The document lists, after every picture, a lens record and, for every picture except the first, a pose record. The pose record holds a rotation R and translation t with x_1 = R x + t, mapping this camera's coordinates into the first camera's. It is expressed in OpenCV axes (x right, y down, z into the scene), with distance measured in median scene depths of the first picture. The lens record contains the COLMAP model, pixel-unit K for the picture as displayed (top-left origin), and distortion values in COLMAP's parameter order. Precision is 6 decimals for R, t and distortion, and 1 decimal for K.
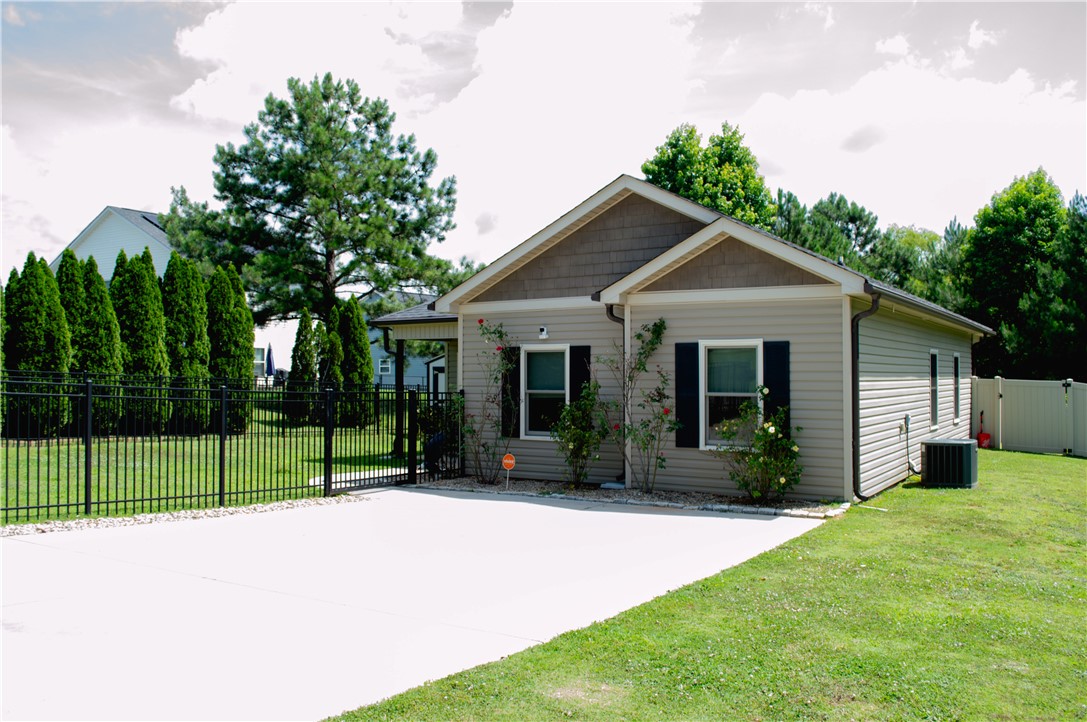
lens RADIAL K [[909.1, 0, 543.6], [0, 909.1, 349.3], [0, 0, 1]] dist [-0.069270, 0.001957]
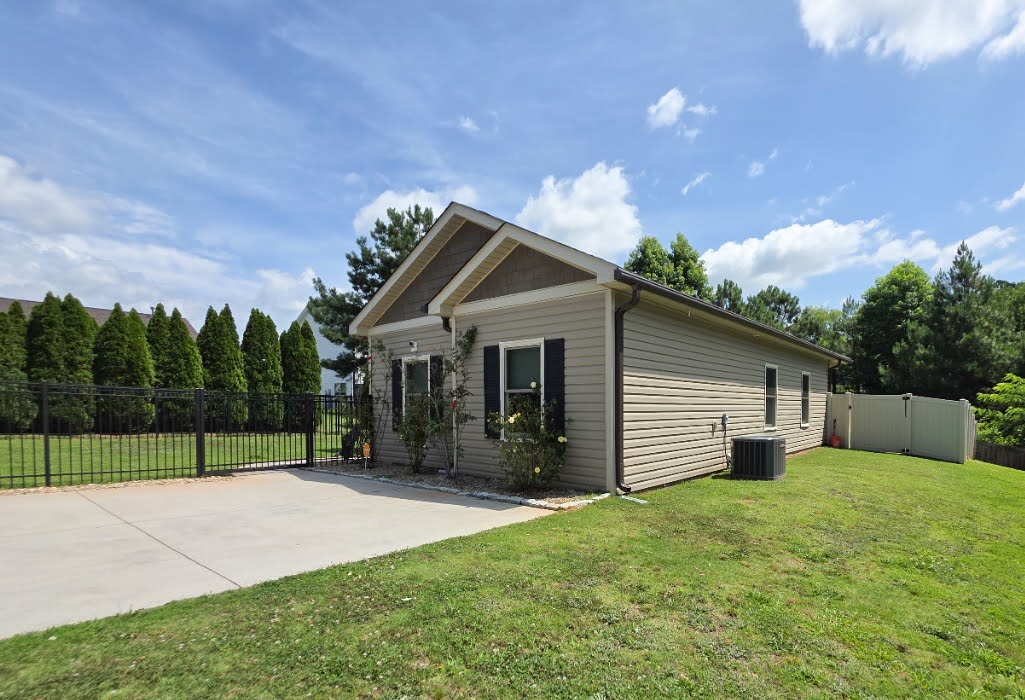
lens RADIAL K [[508.8, 0, 559.3], [0, 508.8, 414.8], [0, 0, 1]] dist [0.001158, -0.000264]
pose [[0.993336, 0.002073, -0.115236, 0.213345], [0.003108, 0.998993, 0.044756, 0.034102], [0.115213, -0.044816, 0.992329, 0.260753]]
